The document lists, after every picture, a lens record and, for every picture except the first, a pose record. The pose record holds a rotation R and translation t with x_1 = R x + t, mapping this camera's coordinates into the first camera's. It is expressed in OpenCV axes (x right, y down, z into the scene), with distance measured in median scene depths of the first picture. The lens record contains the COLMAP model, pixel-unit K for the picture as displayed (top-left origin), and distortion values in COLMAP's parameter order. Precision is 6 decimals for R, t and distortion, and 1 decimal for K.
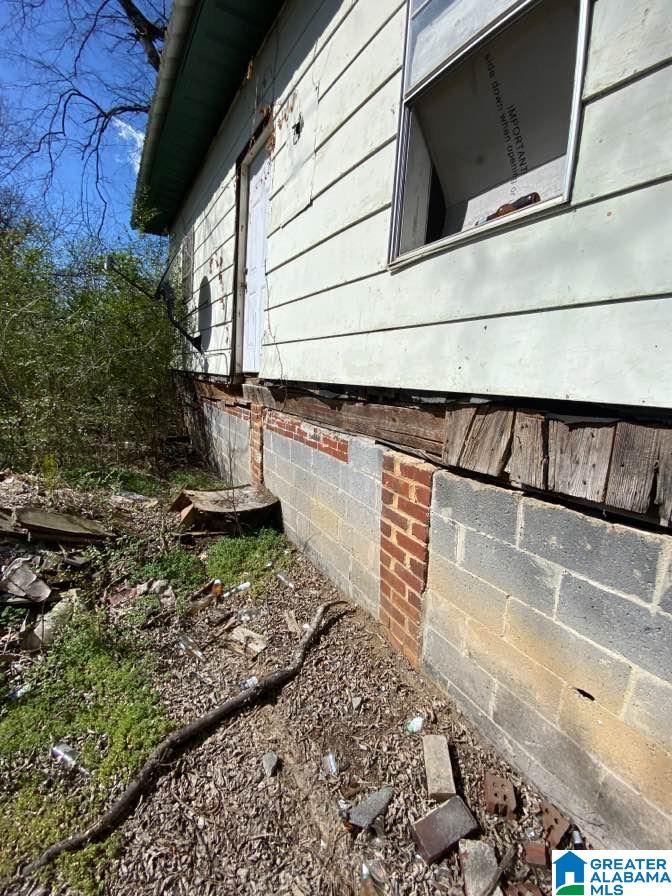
lens RADIAL K [[358.6, 0, 339.0], [0, 358.6, 443.1], [0, 0, 1]] dist [0.005083, -0.016742]
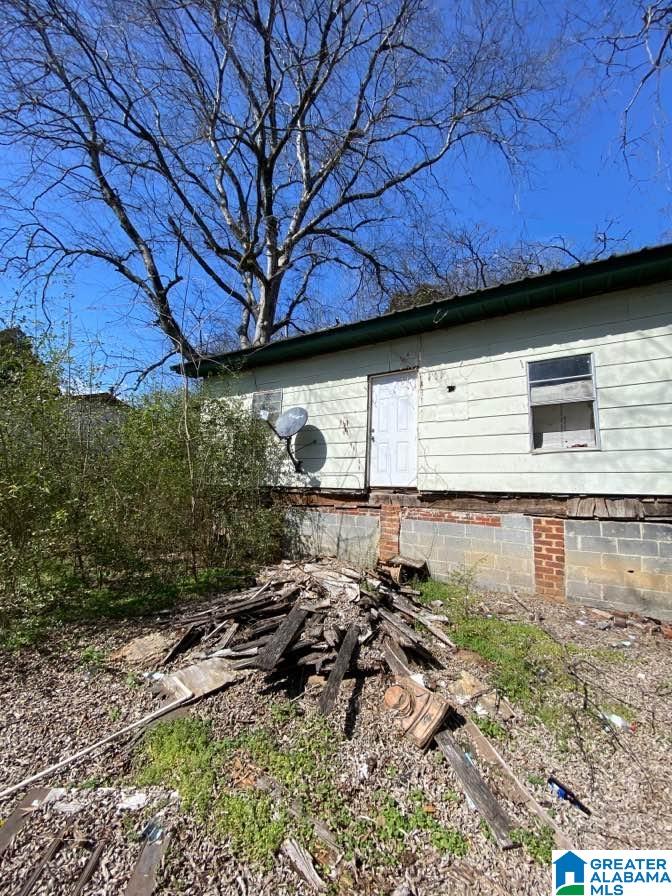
lens RADIAL K [[358.4, 0, 331.9], [0, 358.4, 442.5], [0, 0, 1]] dist [-0.000001, -0.016463]
pose [[0.889115, 0.013963, 0.457471, -2.739678], [0.112101, 0.962446, -0.247249, -0.023741], [-0.443743, 0.271116, 0.854159, -0.830745]]
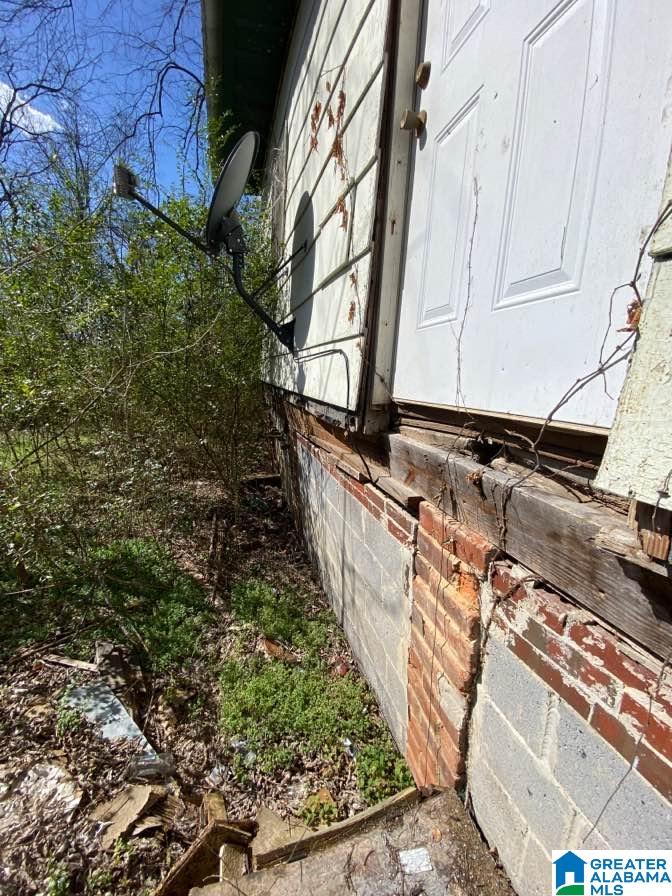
lens RADIAL K [[358.6, 0, 339.0], [0, 358.6, 443.1], [0, 0, 1]] dist [0.005083, -0.016742]
pose [[0.963220, 0.026658, -0.267387, -0.538701], [-0.028472, 0.999590, -0.002907, -0.368012], [0.267200, 0.010413, 0.963585, 1.560061]]
